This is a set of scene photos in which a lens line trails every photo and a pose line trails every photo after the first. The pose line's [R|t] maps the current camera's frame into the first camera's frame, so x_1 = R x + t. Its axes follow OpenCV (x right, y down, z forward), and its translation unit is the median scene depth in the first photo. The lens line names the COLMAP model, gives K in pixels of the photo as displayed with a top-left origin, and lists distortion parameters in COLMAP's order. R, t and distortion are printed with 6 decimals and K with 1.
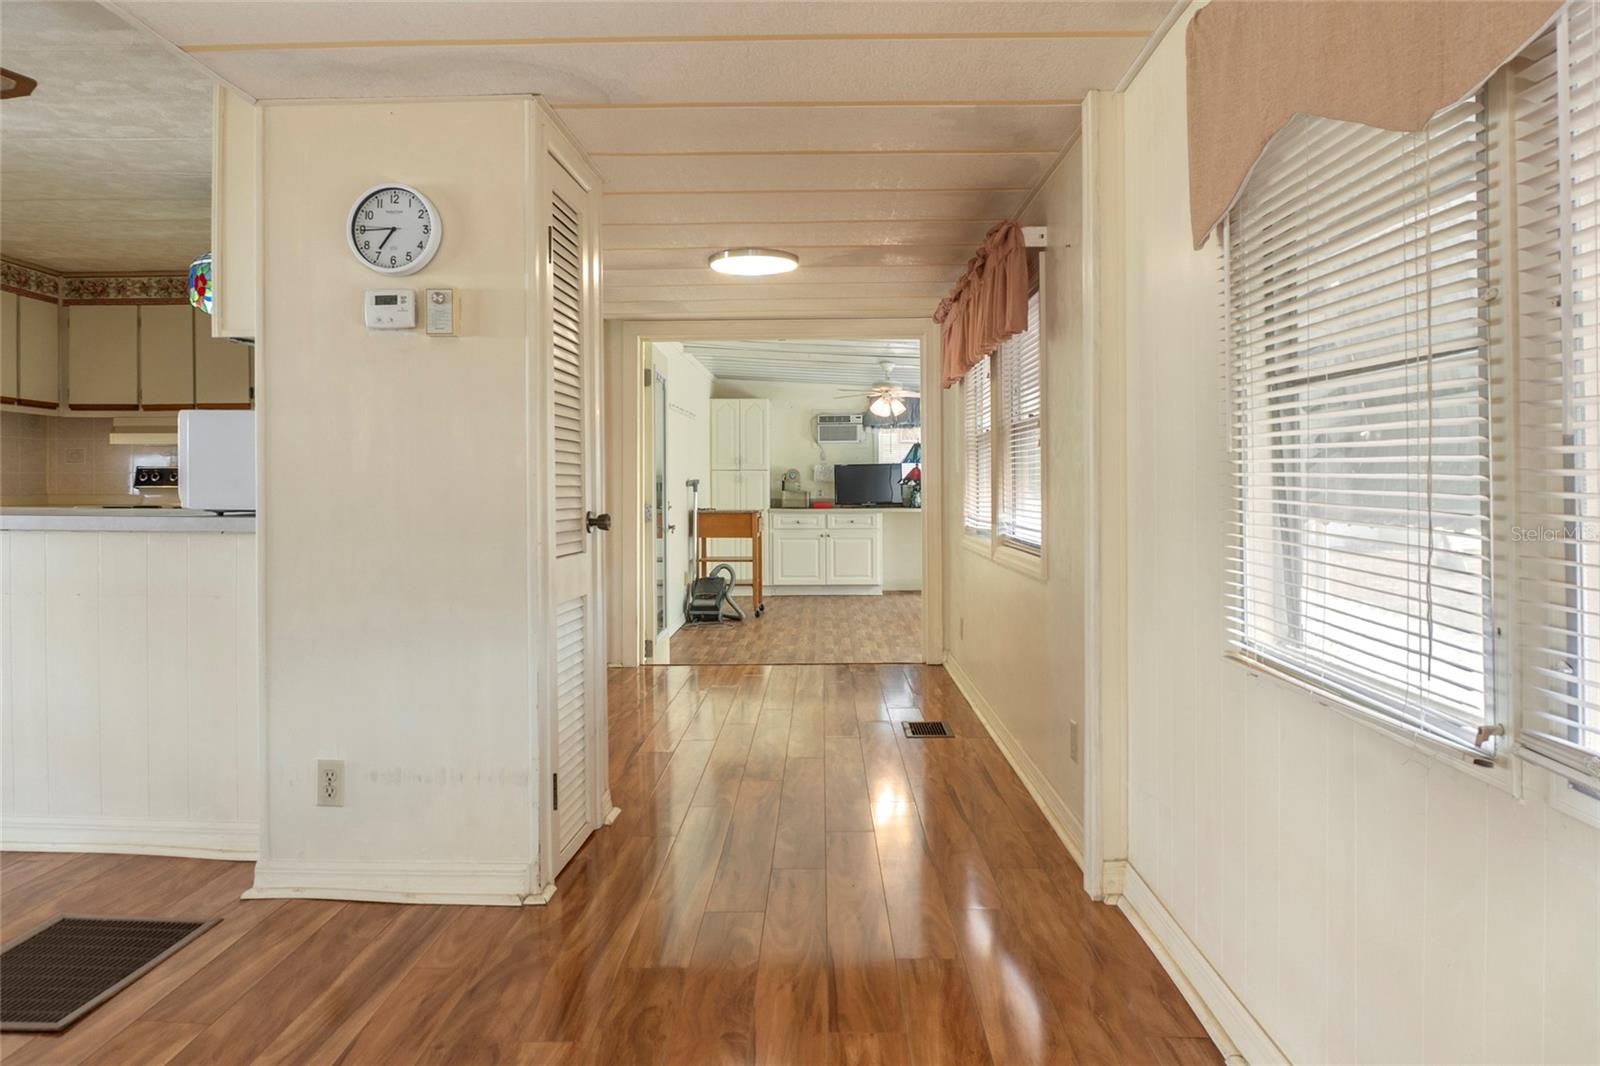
lens RADIAL K [[1092.5, 0, 804.6], [0, 1092.5, 519.3], [0, 0, 1]] dist [-0.012722, -0.002671]
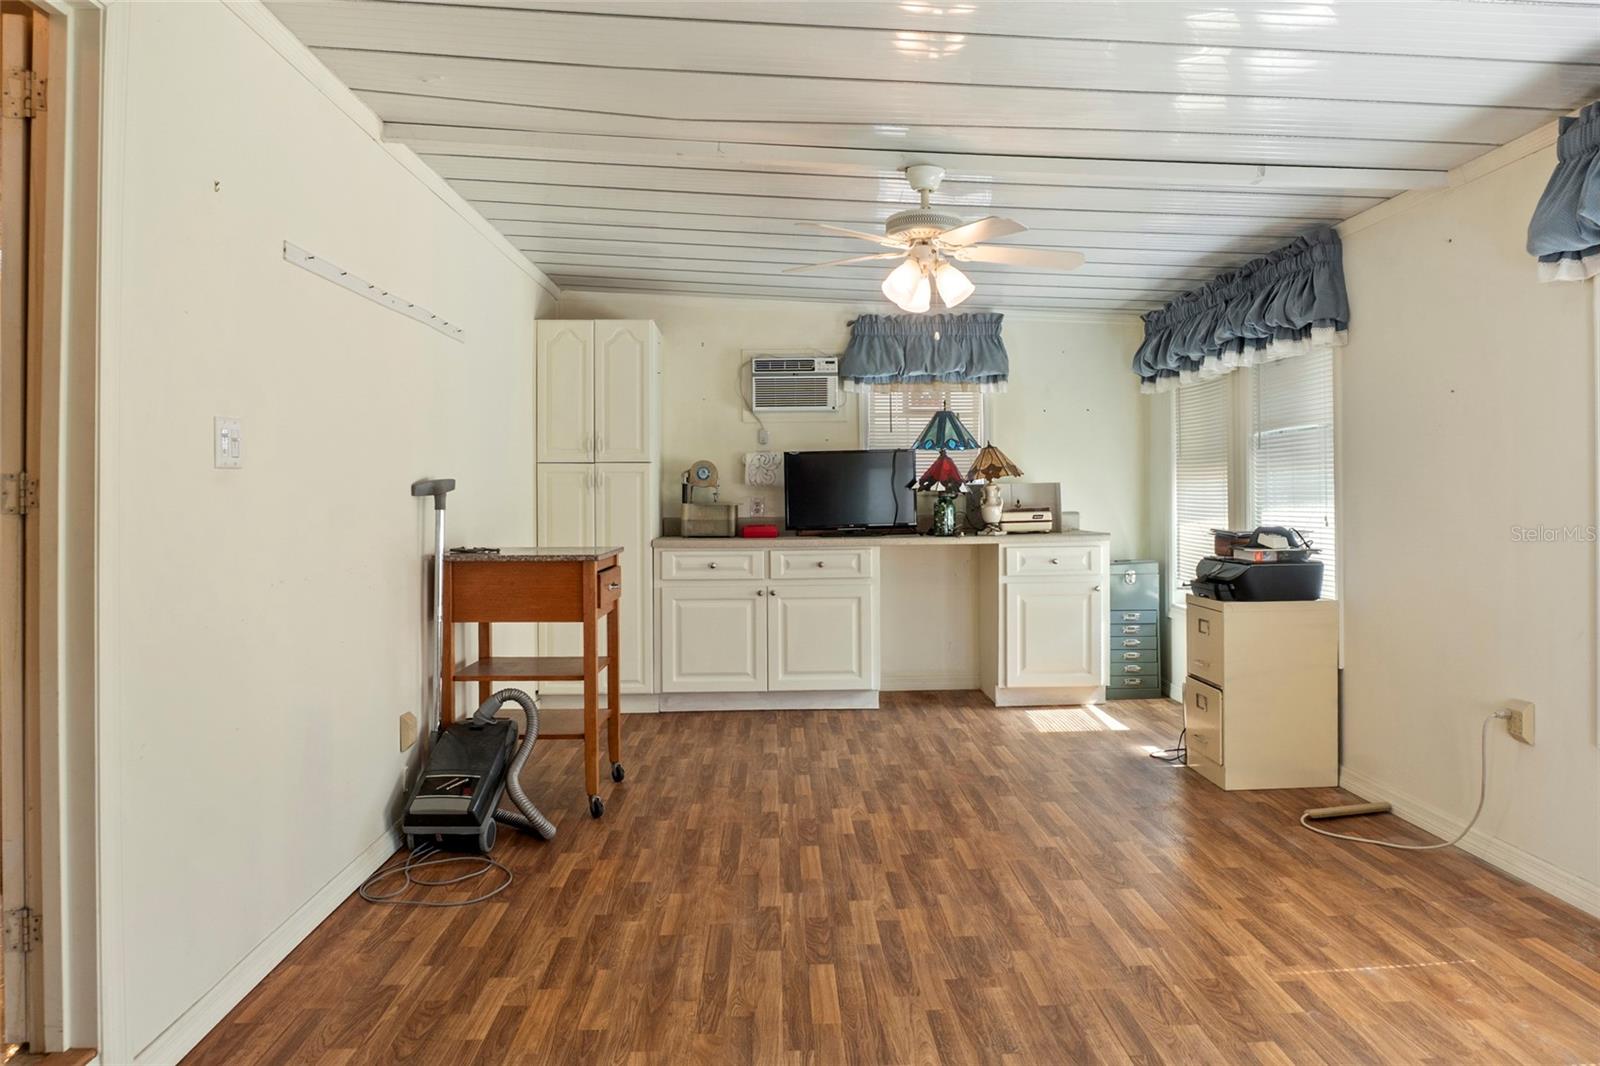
lens RADIAL K [[1092.5, 0, 798.3], [0, 1092.5, 521.6], [0, 0, 1]] dist [-0.012722, -0.002671]
pose [[0.999133, -0.002435, 0.041559, 0.012687], [0.002601, 0.999989, -0.003930, -0.015571], [-0.041549, 0.004035, 0.999128, 0.492976]]
